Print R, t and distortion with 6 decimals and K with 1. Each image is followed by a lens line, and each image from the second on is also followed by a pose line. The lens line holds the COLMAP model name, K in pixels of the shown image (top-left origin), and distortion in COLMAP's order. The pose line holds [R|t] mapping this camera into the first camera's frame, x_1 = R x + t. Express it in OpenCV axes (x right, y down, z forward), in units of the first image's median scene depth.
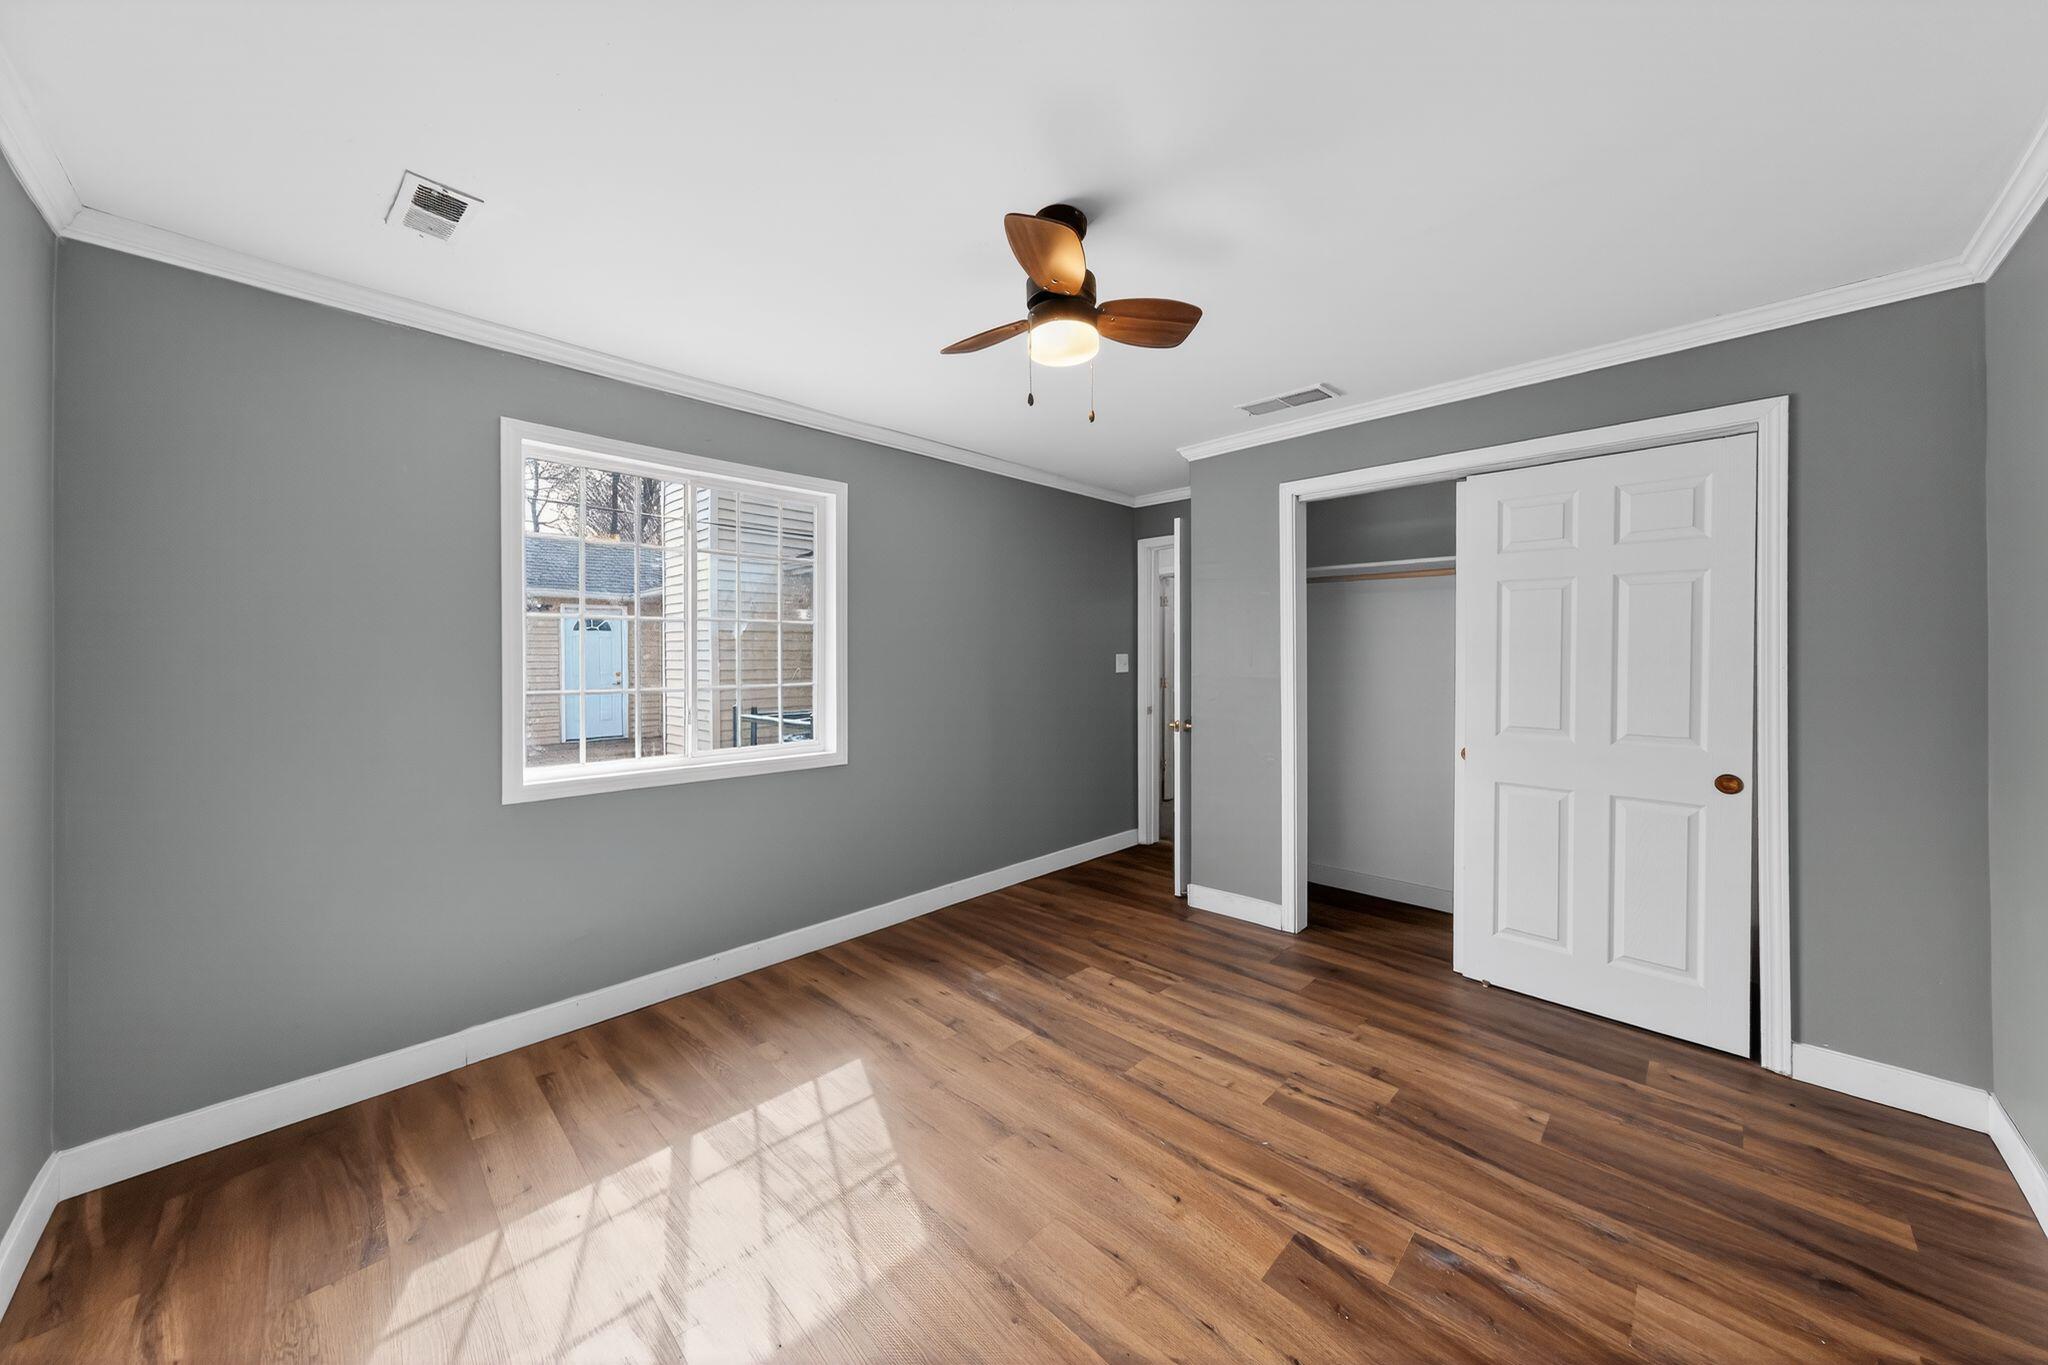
lens RADIAL K [[700.2, 0, 1021.9], [0, 700.2, 668.7], [0, 0, 1]] dist [0.007963, 0.000603]
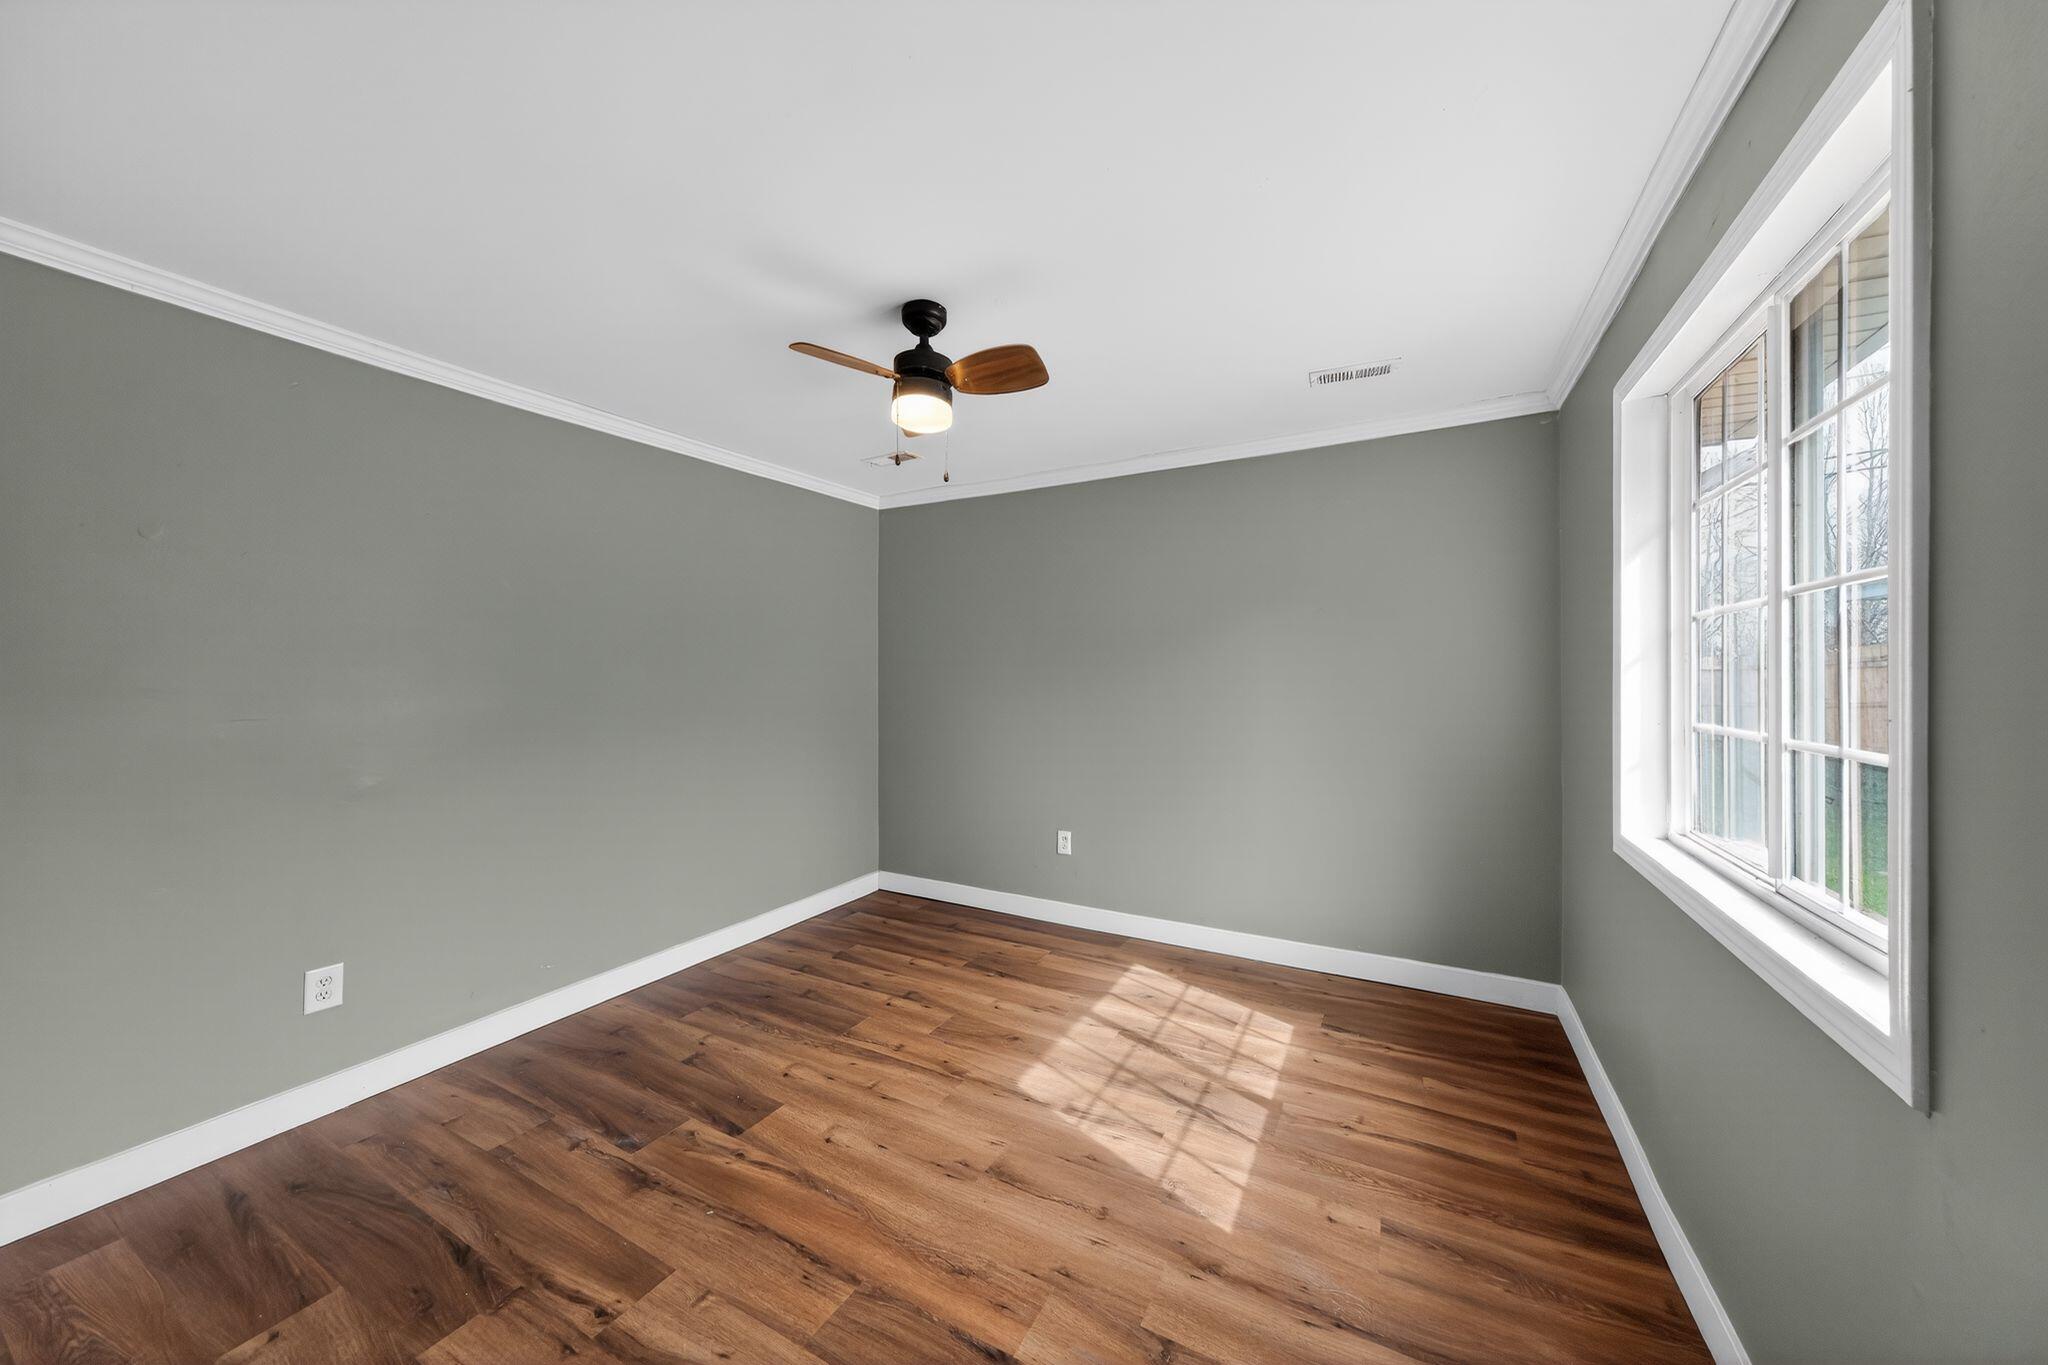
lens RADIAL K [[700.2, 0, 1026.8], [0, 700.2, 677.3], [0, 0, 1]] dist [0.007963, 0.000603]
pose [[-0.959462, 0.004773, -0.281799, 0.208375], [0.001440, 0.999927, 0.012031, -0.028640], [0.281836, 0.011137, -0.959398, 1.994034]]
